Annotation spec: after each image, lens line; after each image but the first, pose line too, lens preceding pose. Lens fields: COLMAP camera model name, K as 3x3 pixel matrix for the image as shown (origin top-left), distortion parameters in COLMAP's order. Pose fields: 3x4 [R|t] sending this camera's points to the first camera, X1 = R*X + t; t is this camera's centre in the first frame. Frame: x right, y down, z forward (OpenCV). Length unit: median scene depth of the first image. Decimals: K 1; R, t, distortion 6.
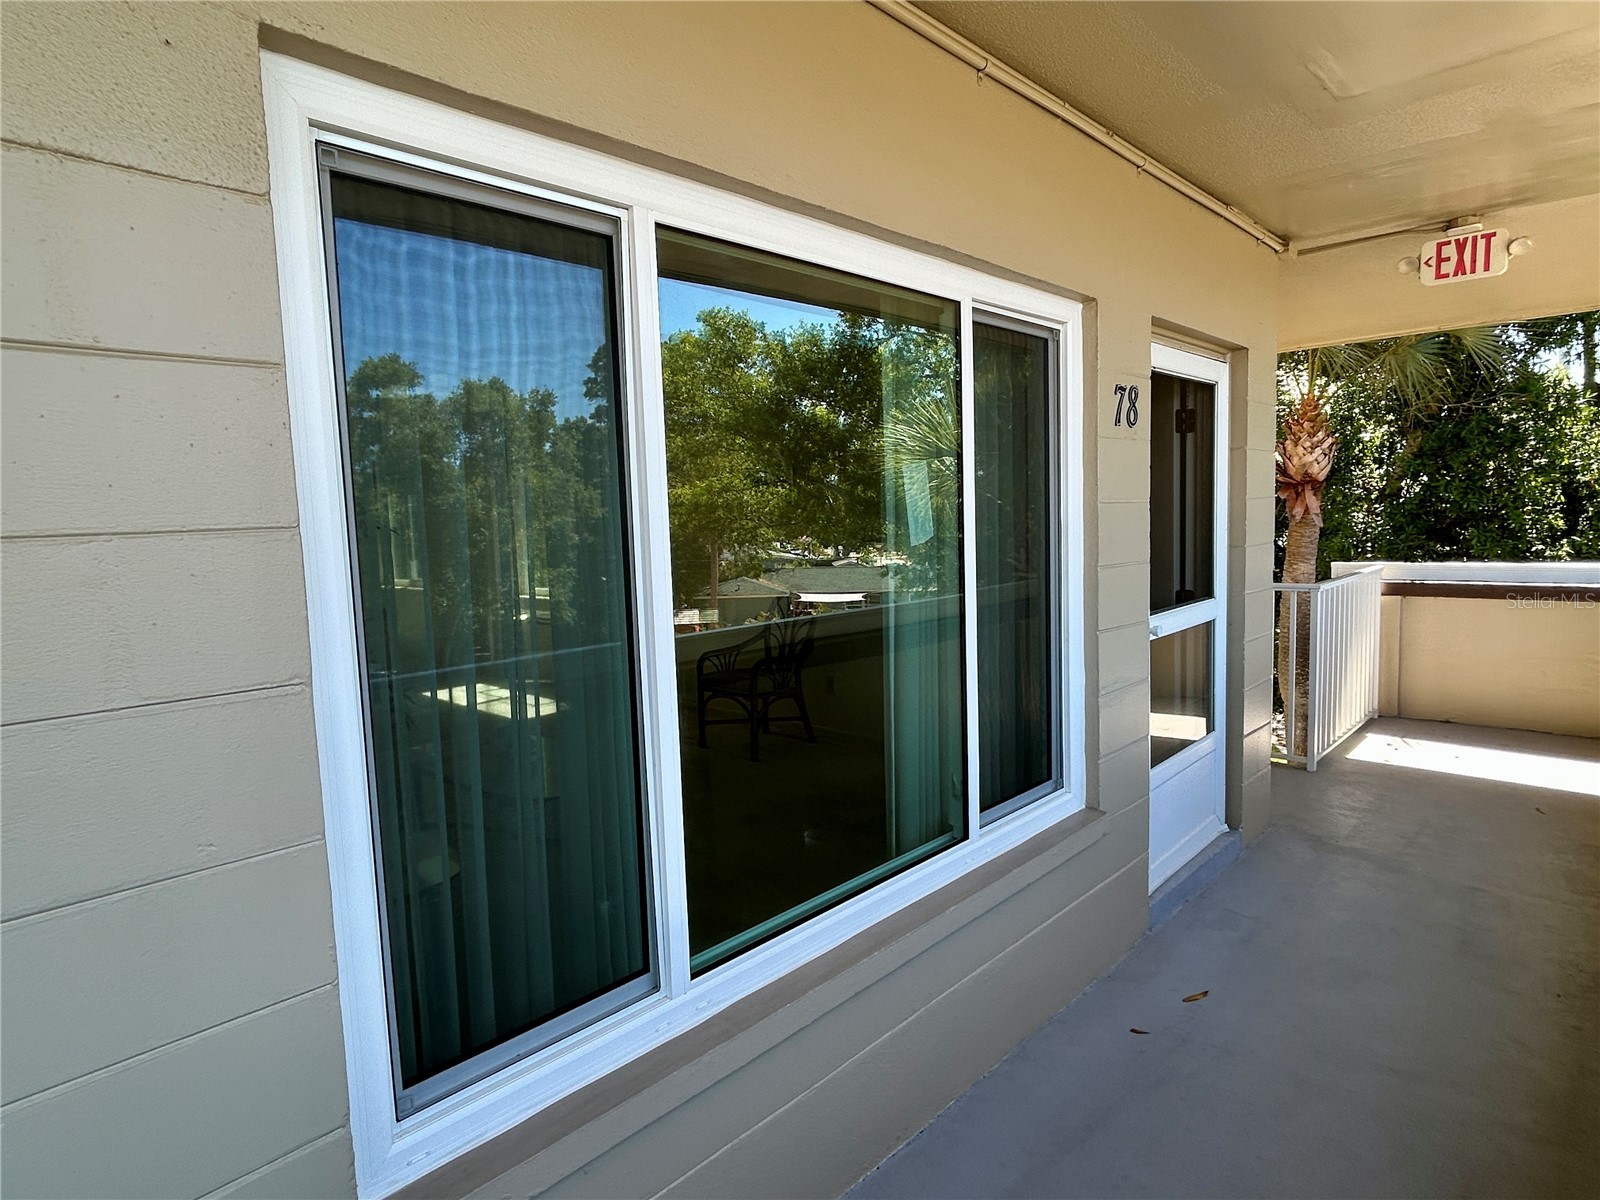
lens RADIAL K [[864.5, 0, 800.0], [0, 864.5, 600.0], [0, 0, 1]] dist [0.000390, 0.000074]
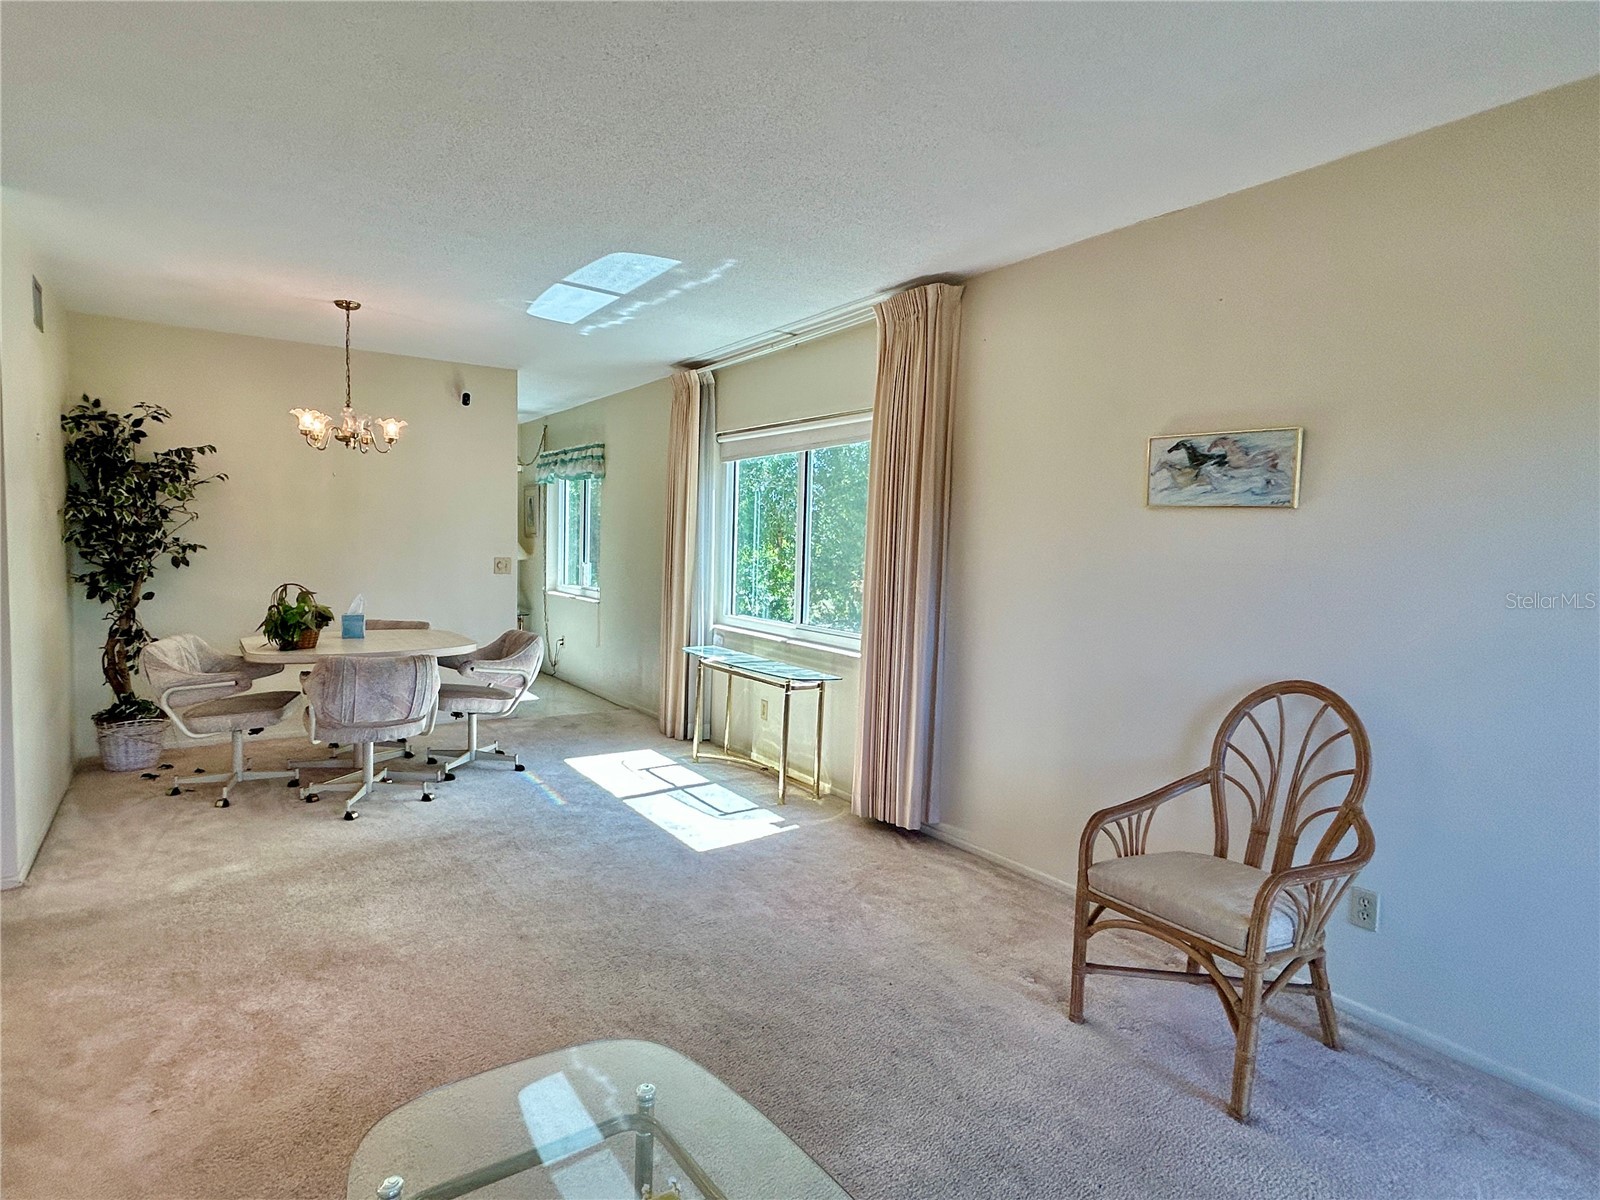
lens RADIAL K [[864.5, 0, 800.0], [0, 864.5, 600.0], [0, 0, 1]] dist [0.000390, 0.000074]
pose [[0.978954, 0.071419, -0.191176, -0.182954], [-0.076880, 0.996813, -0.021294, -0.028593], [0.189046, 0.035543, 0.981325, 0.529664]]
